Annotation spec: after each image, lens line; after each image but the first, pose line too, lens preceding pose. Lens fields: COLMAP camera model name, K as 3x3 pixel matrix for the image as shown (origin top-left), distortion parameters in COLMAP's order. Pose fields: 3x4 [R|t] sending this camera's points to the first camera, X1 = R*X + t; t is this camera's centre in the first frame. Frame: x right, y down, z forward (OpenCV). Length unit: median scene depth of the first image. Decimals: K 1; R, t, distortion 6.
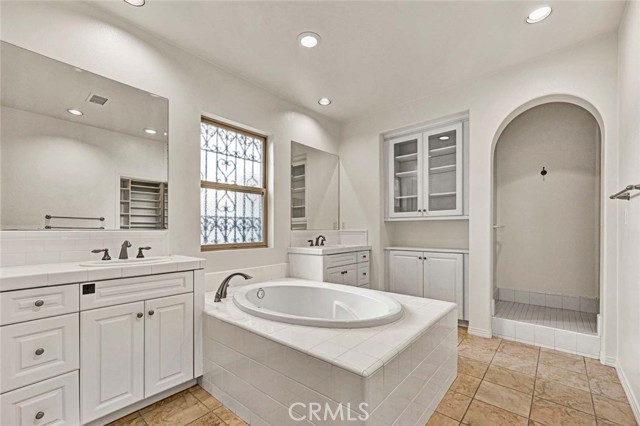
lens RADIAL K [[264.9, 0, 318.9], [0, 264.9, 228.5], [0, 0, 1]] dist [0.000151, 0.000090]
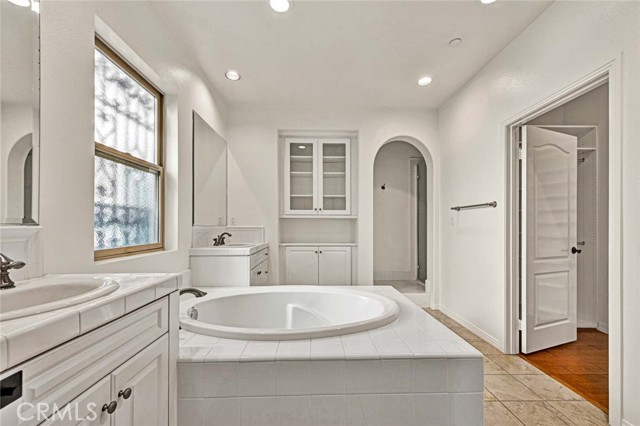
lens RADIAL K [[259.4, 0, 318.7], [0, 259.4, 225.6], [0, 0, 1]] dist [-0.001420, -0.000013]
pose [[0.736360, 0.007367, 0.676550, -0.366980], [-0.009952, 0.999950, -0.000057, 0.000824], [-0.676516, -0.006691, 0.736397, 0.212065]]
